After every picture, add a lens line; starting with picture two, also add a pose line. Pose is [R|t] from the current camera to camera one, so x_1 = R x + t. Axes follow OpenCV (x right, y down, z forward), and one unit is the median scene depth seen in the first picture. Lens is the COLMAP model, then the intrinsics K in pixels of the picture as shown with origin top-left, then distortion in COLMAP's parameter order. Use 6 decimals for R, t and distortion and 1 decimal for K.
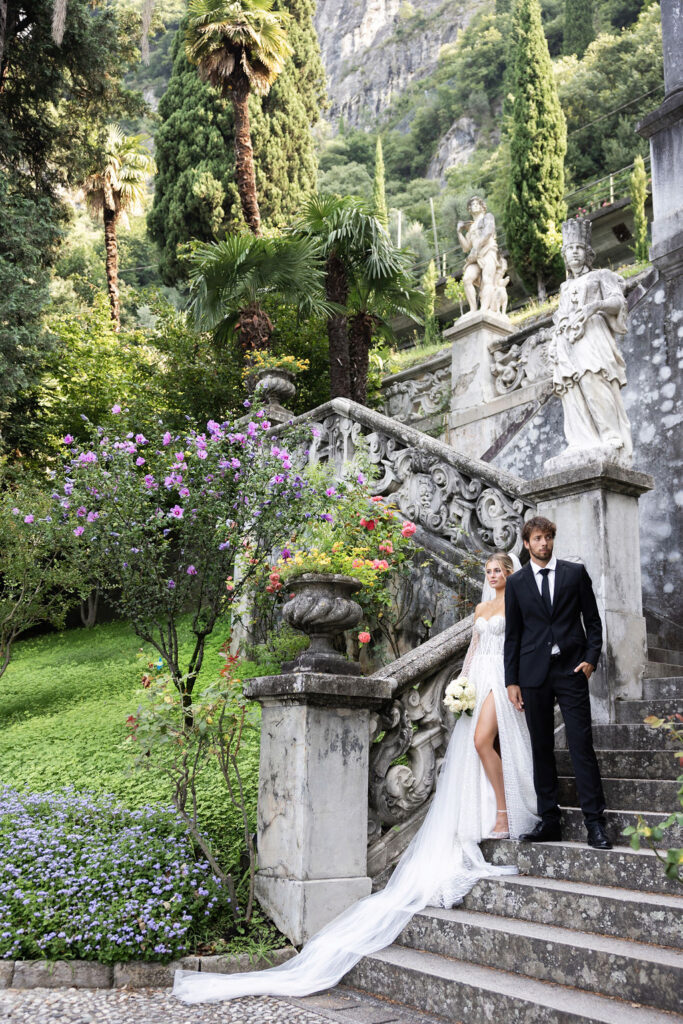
lens RADIAL K [[997.9, 0, 343.6], [0, 997.9, 534.8], [0, 0, 1]] dist [-0.008045, -0.004287]
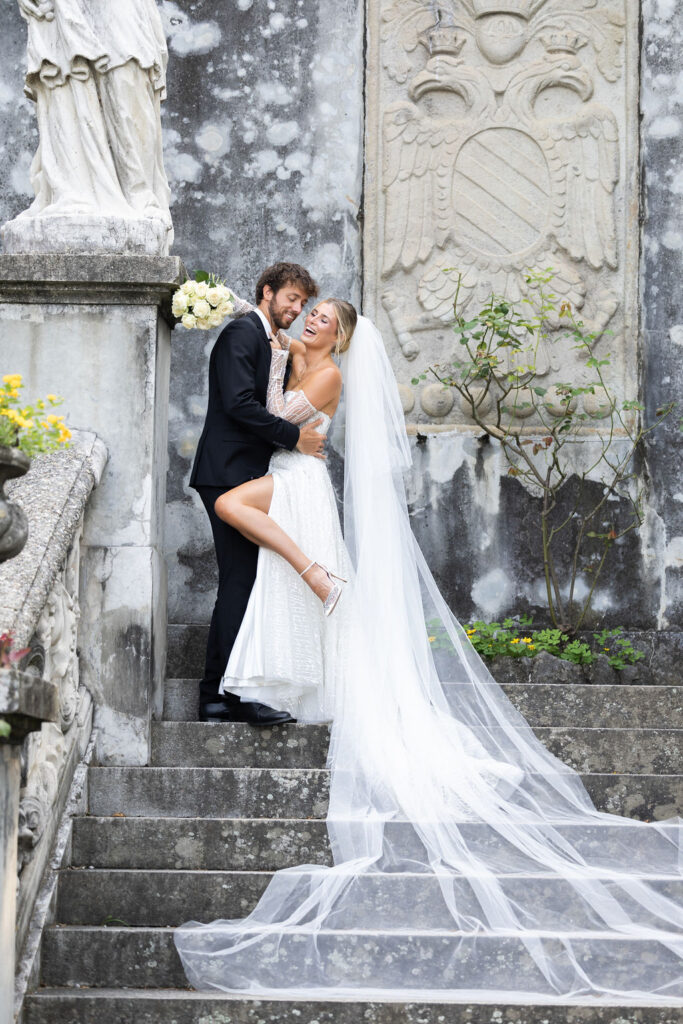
lens RADIAL K [[2169.4, 0, 341.5], [0, 2169.4, 512.0], [0, 0, 1]] dist [0.014552, 0.039624]
pose [[0.631428, 0.092176, 0.769936, -0.380524], [-0.168514, 0.985492, 0.020217, 0.013680], [-0.756902, -0.142511, 0.637800, 0.151671]]
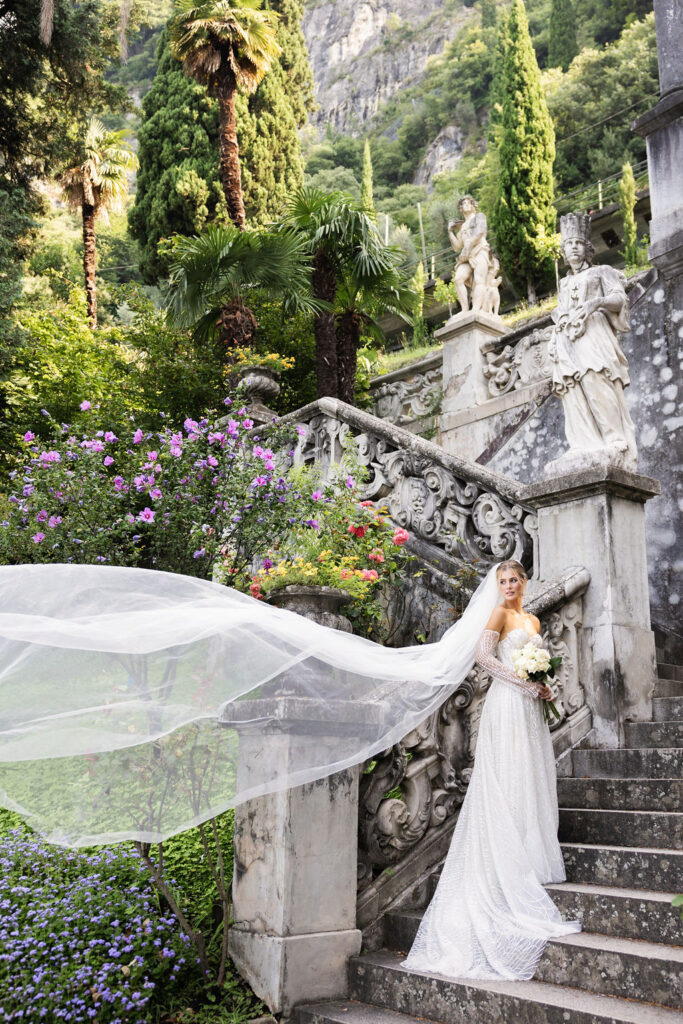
lens RADIAL K [[1018.9, 0, 393.1], [0, 1018.9, 474.0], [0, 0, 1]] dist [-0.011661, 0.010169]
pose [[0.997963, 0.006359, 0.063480, -0.002141], [-0.002120, 0.997776, -0.066616, -0.000268], [-0.063763, 0.066346, 0.995757, 0.040138]]
